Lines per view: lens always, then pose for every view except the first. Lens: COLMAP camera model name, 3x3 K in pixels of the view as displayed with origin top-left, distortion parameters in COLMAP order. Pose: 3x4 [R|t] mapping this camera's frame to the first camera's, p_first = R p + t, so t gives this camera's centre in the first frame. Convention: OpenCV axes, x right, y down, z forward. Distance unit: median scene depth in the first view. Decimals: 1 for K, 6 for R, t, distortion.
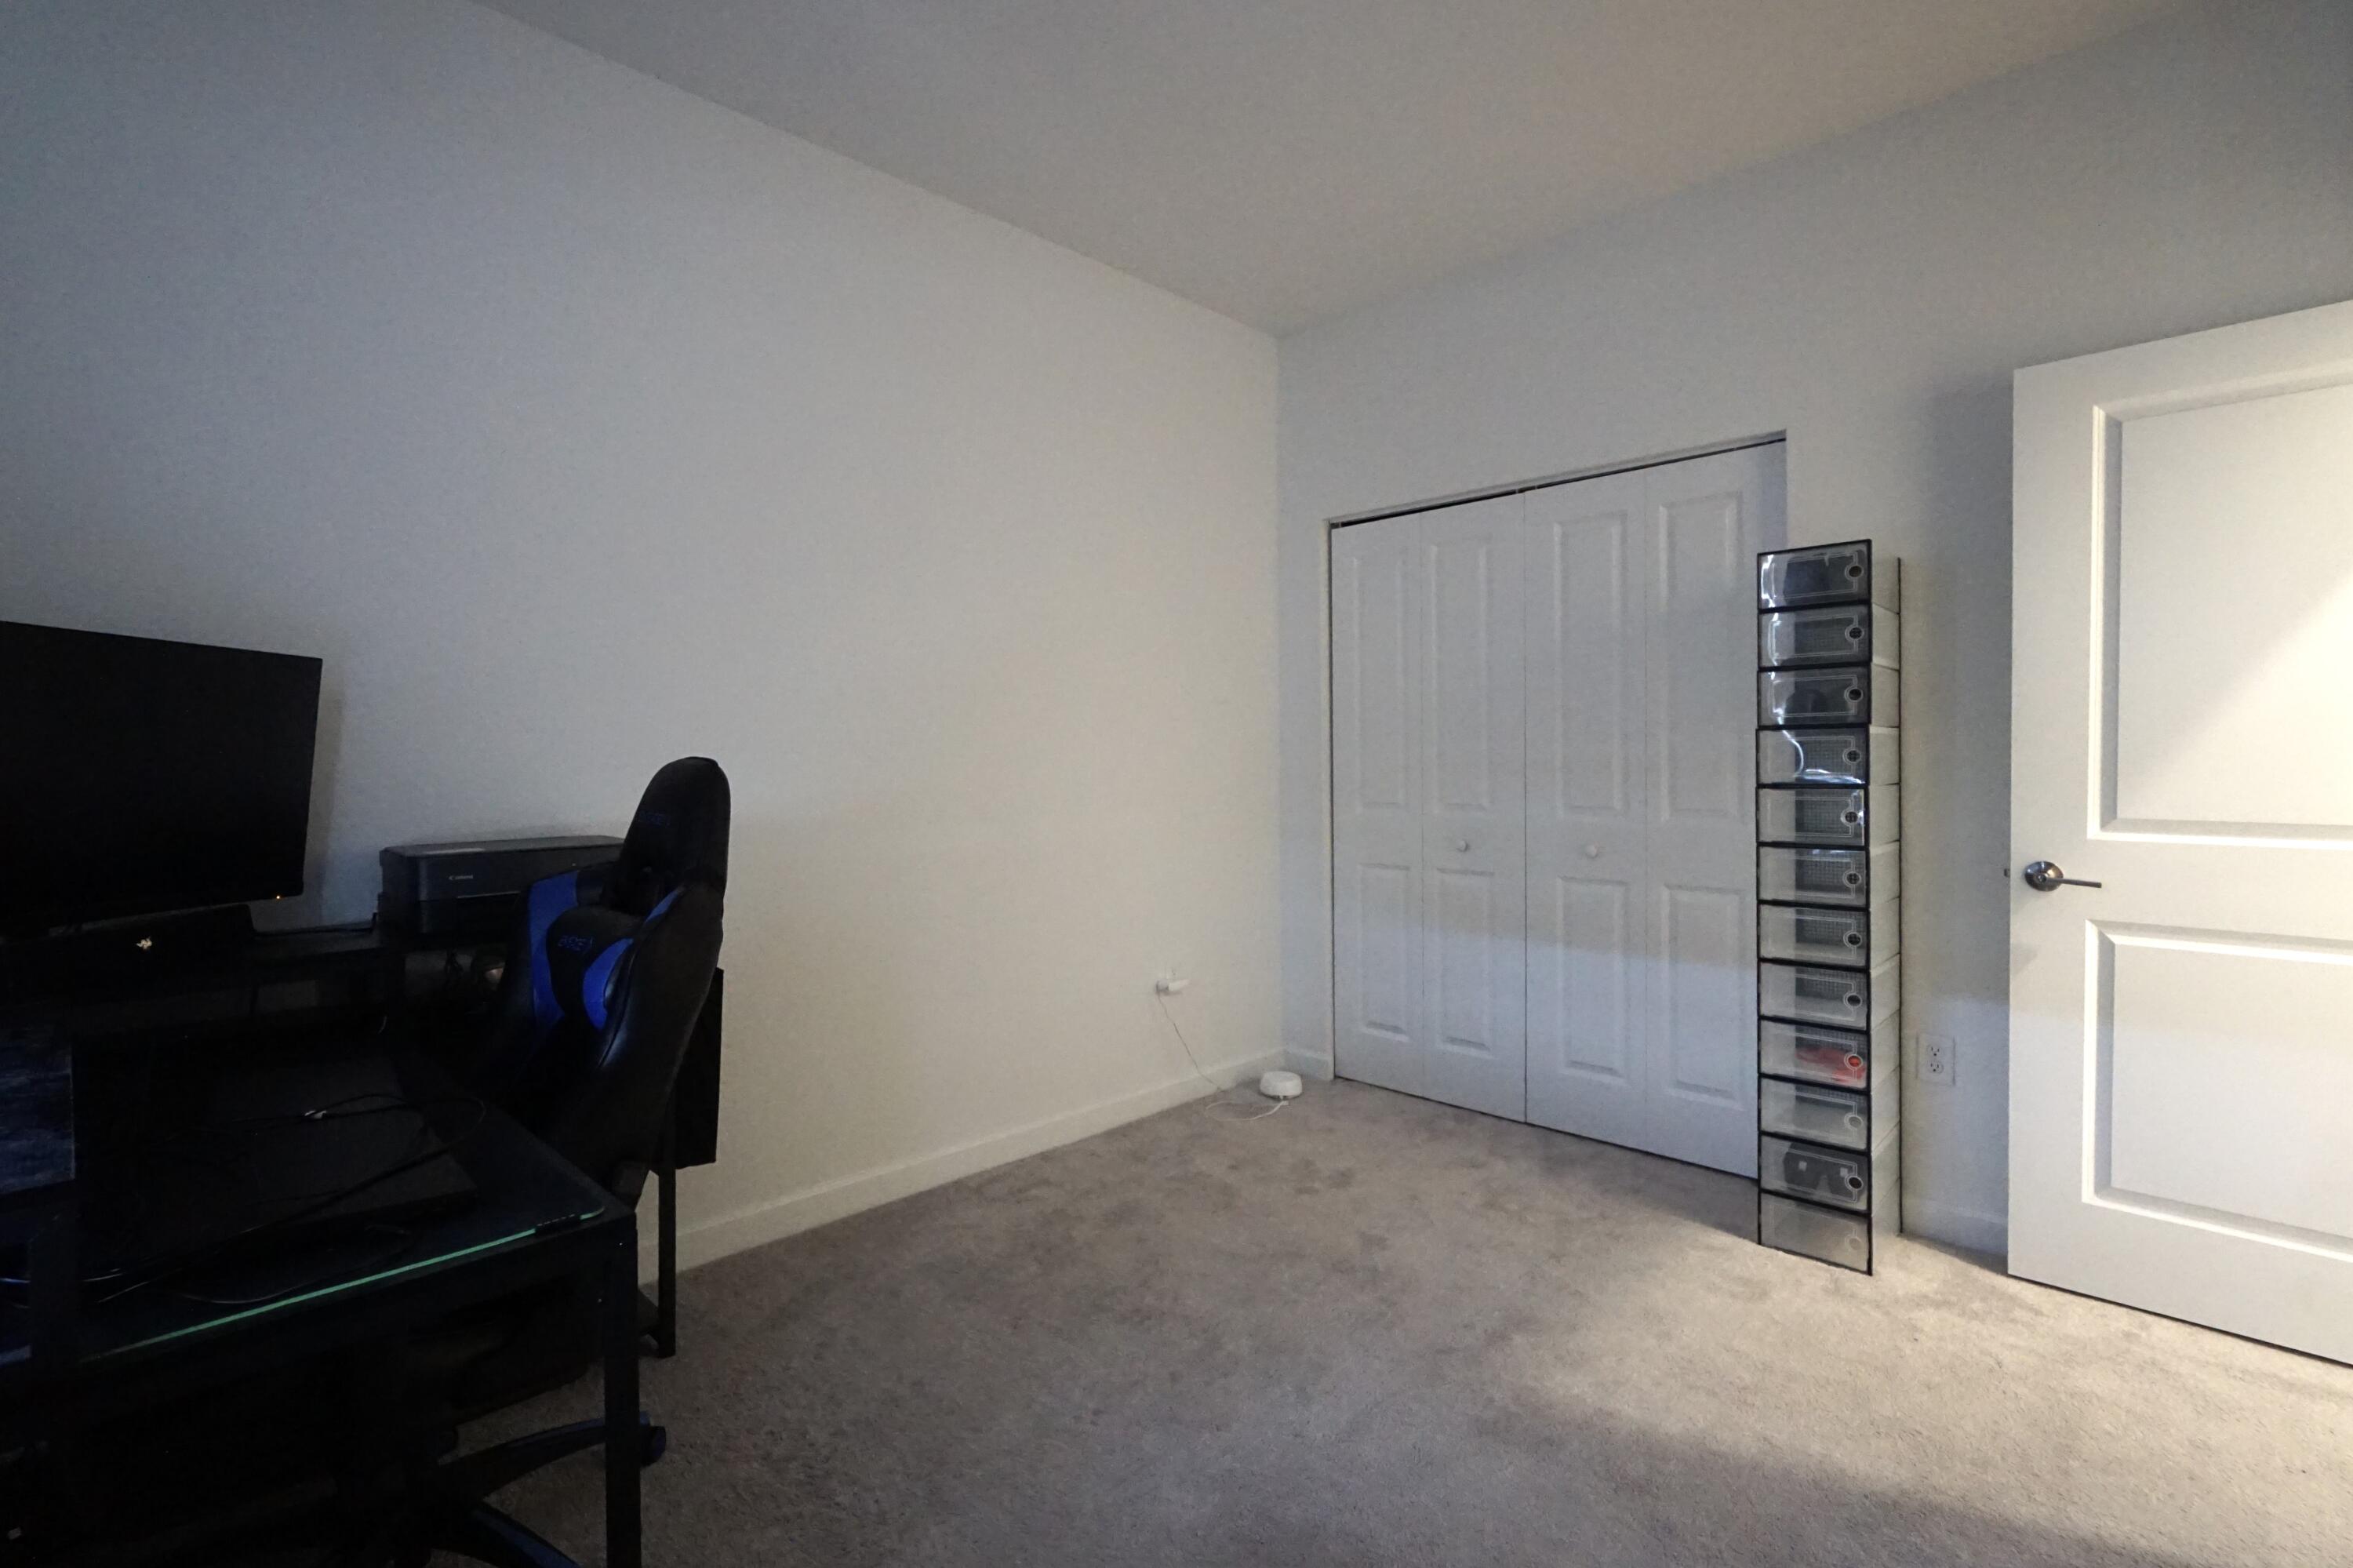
lens RADIAL K [[1016.5, 0, 1171.7], [0, 1016.5, 773.4], [0, 0, 1]] dist [-0.008542, 0.004476]
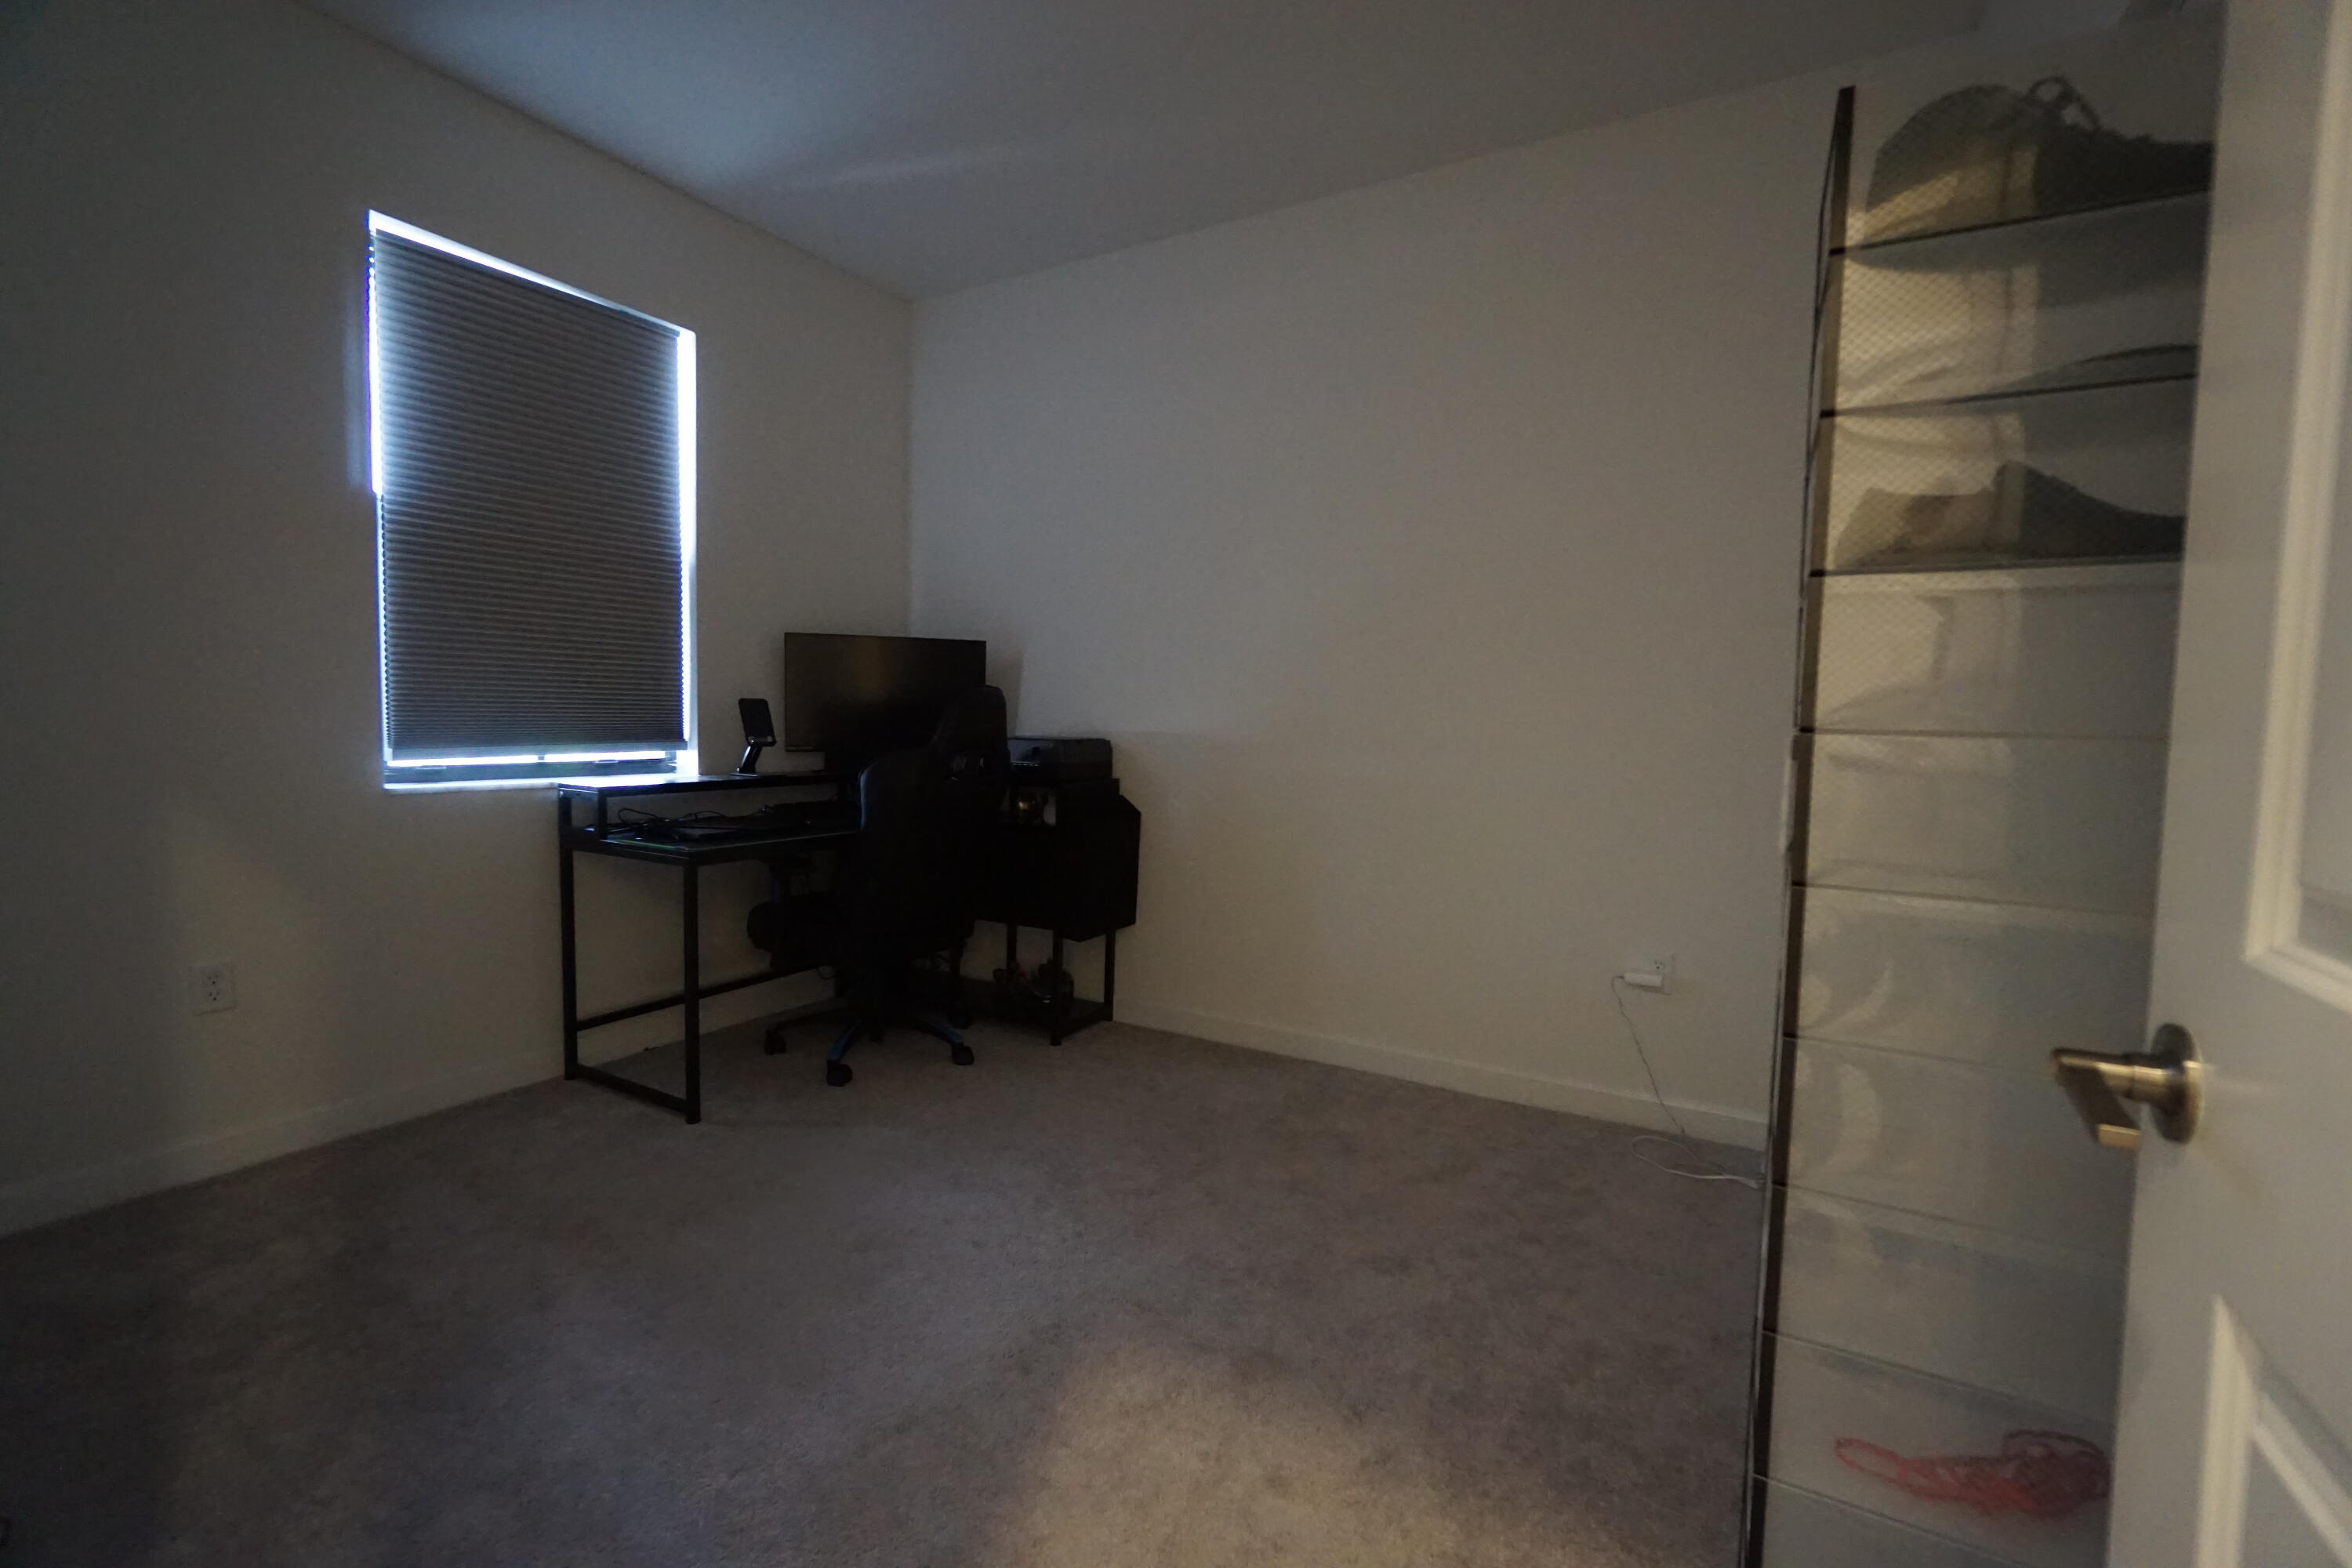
lens RADIAL K [[1016.0, 0, 1171.2], [0, 1016.0, 773.4], [0, 0, 1]] dist [-0.008542, 0.004476]
pose [[0.273911, 0.070834, -0.959143, 1.016741], [-0.033014, 0.997389, 0.064230, 0.010568], [0.961188, 0.014072, 0.275534, 0.647824]]
